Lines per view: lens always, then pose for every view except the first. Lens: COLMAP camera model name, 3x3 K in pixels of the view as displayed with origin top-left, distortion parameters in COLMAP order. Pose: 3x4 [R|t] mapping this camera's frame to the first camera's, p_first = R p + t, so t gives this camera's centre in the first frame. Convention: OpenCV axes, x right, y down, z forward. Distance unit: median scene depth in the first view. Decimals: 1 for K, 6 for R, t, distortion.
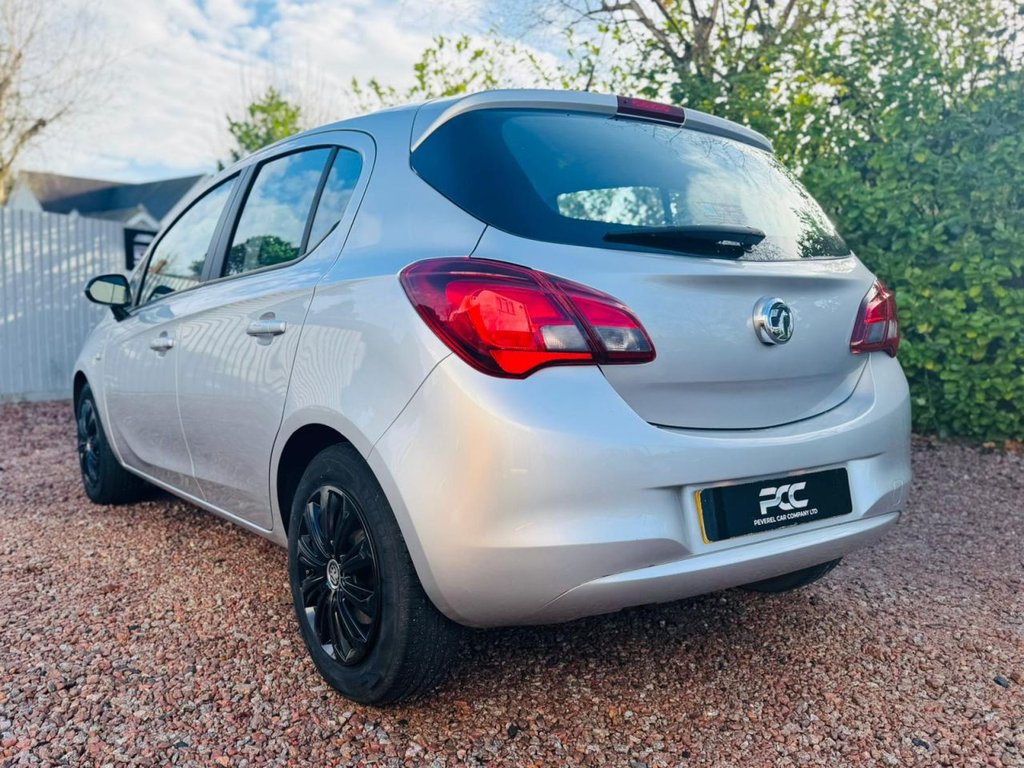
lens RADIAL K [[899.0, 0, 437.4], [0, 899.0, 422.8], [0, 0, 1]] dist [0.023498, -0.024958]
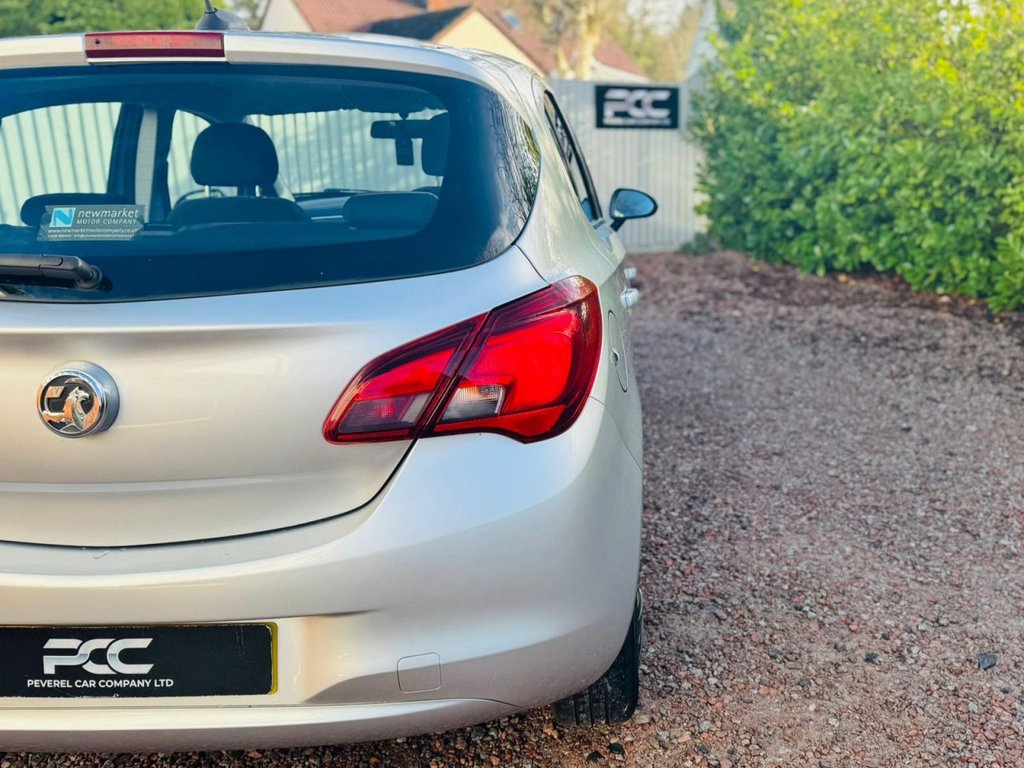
lens RADIAL K [[906.0, 0, 627.8], [0, 906.0, 384.0], [0, 0, 1]] dist [0.057182, -0.066039]
pose [[0.833348, 0.140861, -0.534499, 0.905887], [-0.059188, 0.984164, 0.167084, -0.221757], [0.549571, -0.107603, 0.828489, 0.568863]]
